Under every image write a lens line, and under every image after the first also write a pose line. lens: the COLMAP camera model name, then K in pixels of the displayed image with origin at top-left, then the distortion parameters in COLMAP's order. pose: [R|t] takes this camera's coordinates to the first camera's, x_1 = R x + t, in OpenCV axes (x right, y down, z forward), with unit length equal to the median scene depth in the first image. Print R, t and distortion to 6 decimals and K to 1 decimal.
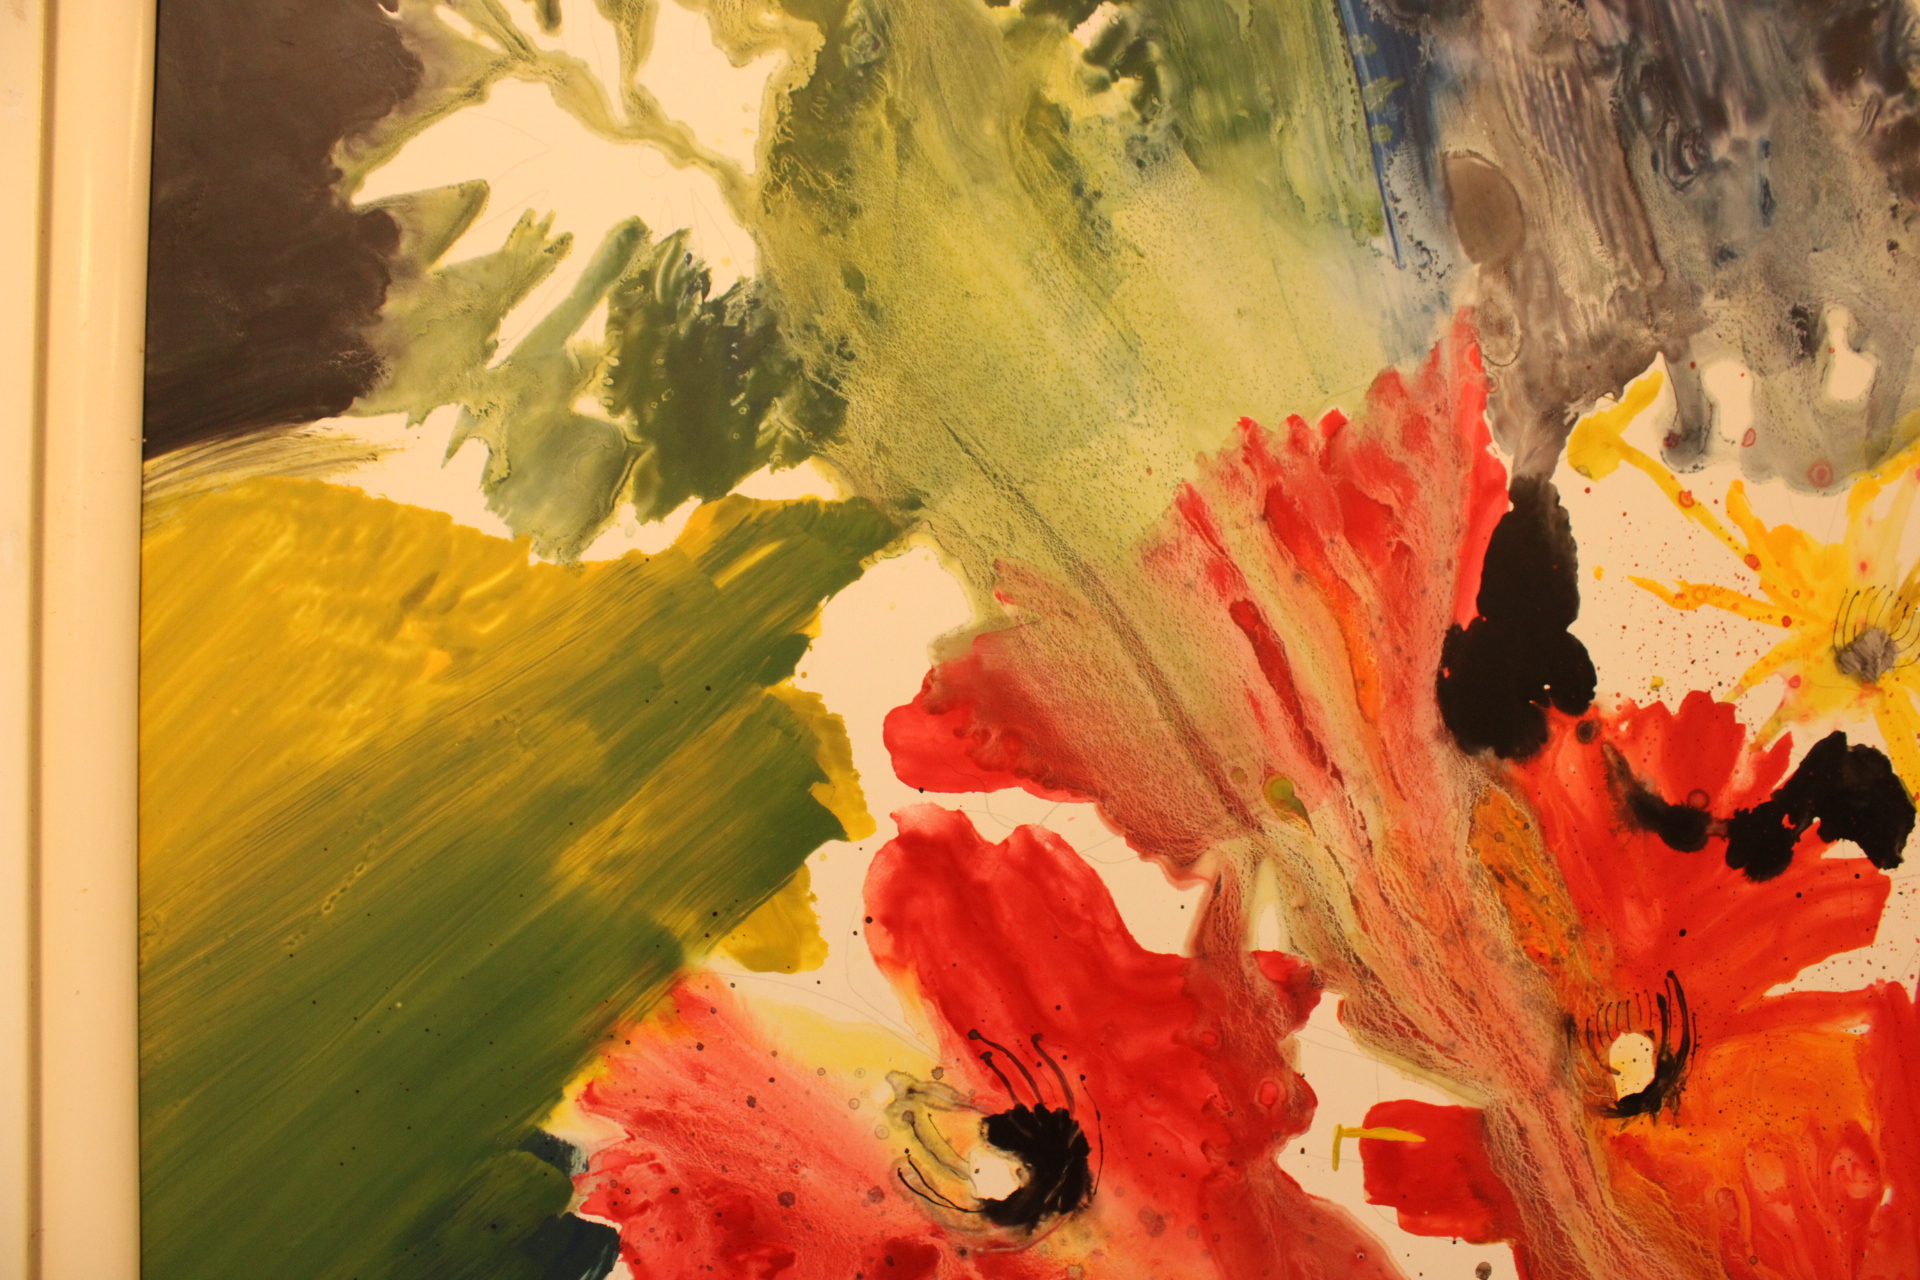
lens RADIAL K [[1595.6, 0, 959.1], [0, 1595.6, 634.4], [0, 0, 1]] dist [-0.179914, 0.154490]
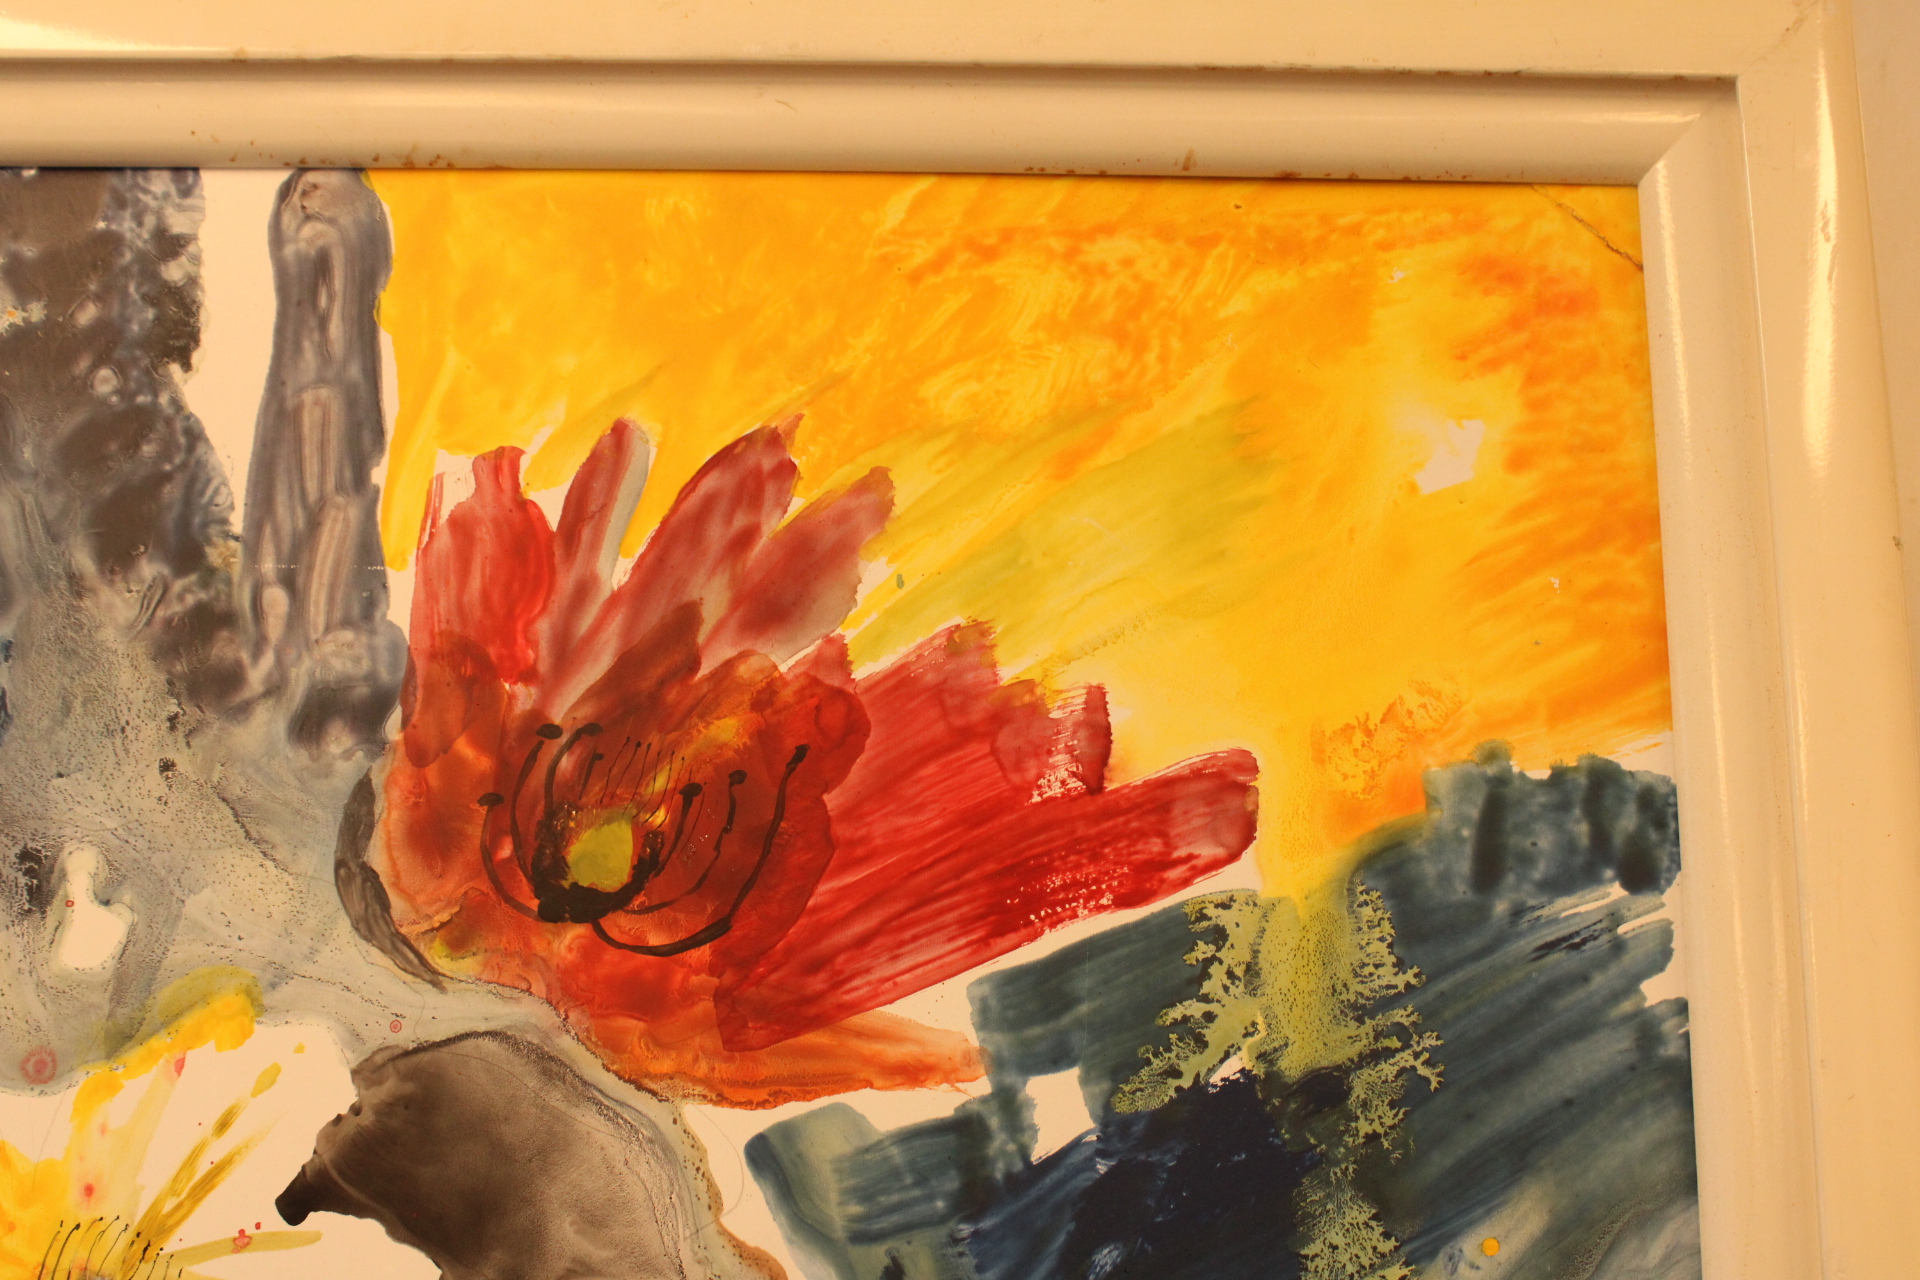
lens RADIAL K [[2113.3, 0, 960.0], [0, 2113.3, 640.0], [0, 0, 1]] dist [-0.120401, 0.161076]
pose [[0.995229, -0.016267, -0.096200, 1.170271], [-0.004317, 0.977694, -0.209991, -0.101390], [0.097470, 0.209404, 0.972959, -0.011940]]
